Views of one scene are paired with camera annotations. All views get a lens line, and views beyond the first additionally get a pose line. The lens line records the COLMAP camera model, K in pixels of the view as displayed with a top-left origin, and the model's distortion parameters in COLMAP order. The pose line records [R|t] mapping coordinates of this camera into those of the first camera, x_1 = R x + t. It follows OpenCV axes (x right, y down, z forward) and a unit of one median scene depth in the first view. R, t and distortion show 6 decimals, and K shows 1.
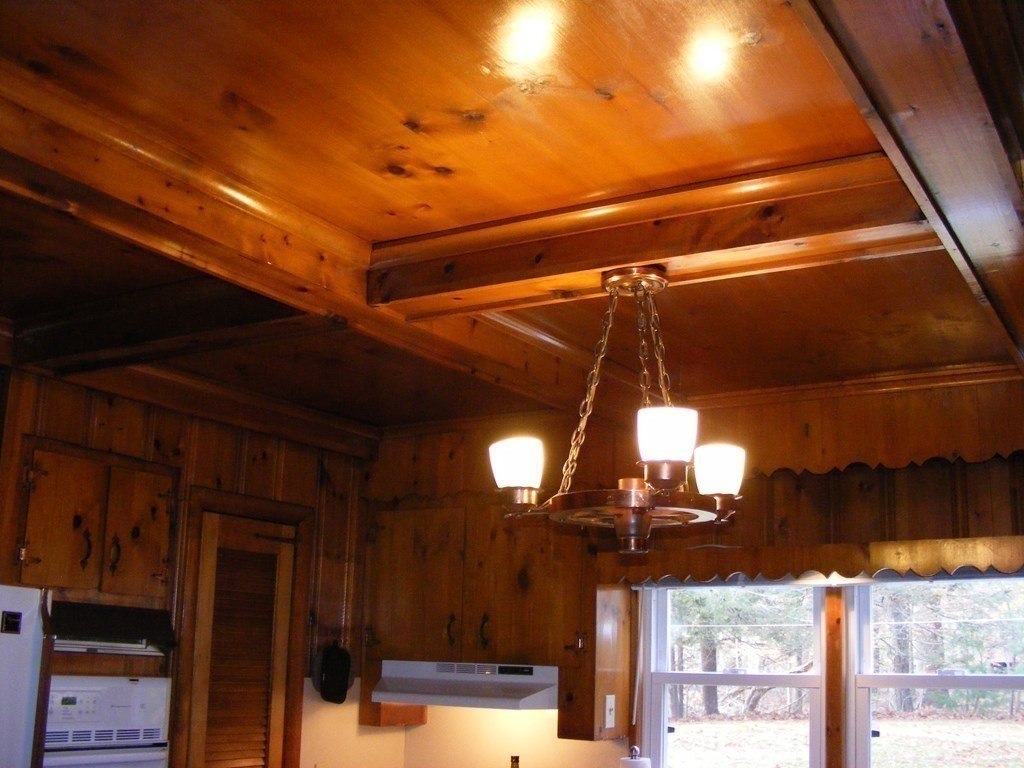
lens RADIAL K [[1169.7, 0, 527.8], [0, 1169.7, 356.4], [0, 0, 1]] dist [-0.183015, 0.000000]
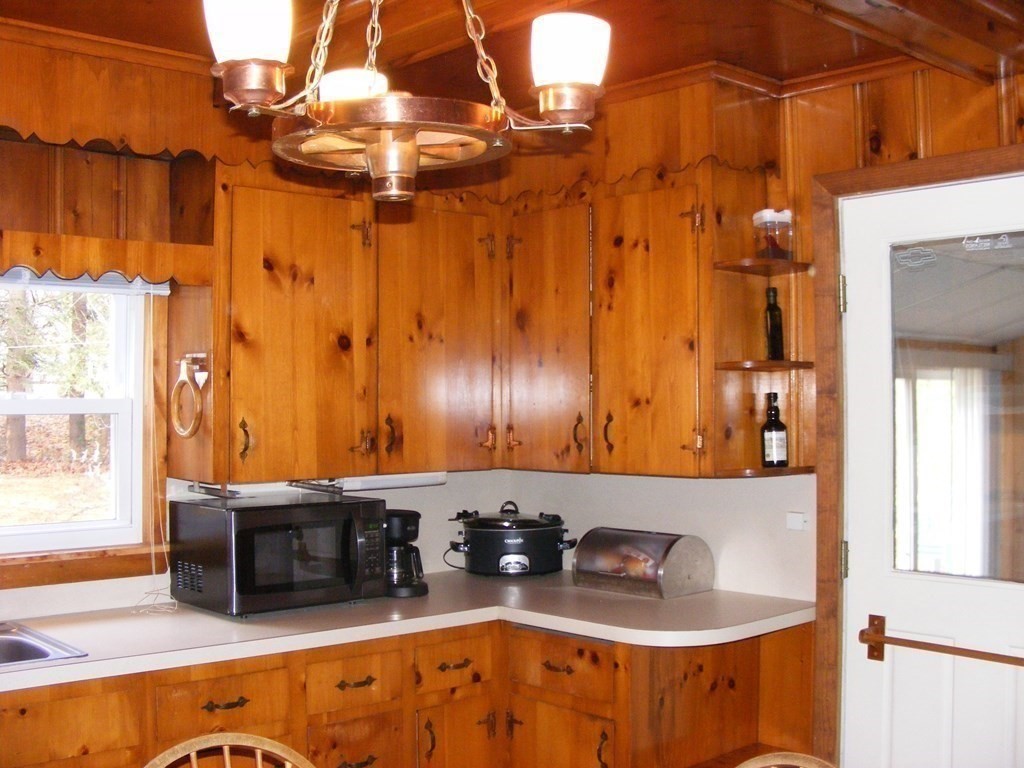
lens RADIAL K [[1169.7, 0, 500.9], [0, 1169.7, 390.6], [0, 0, 1]] dist [-0.183015, 0.000000]
pose [[0.288386, -0.020731, 0.957290, -0.306045], [-0.219767, 0.971643, 0.087247, 0.112120], [-0.931953, -0.235542, 0.275653, 0.389056]]
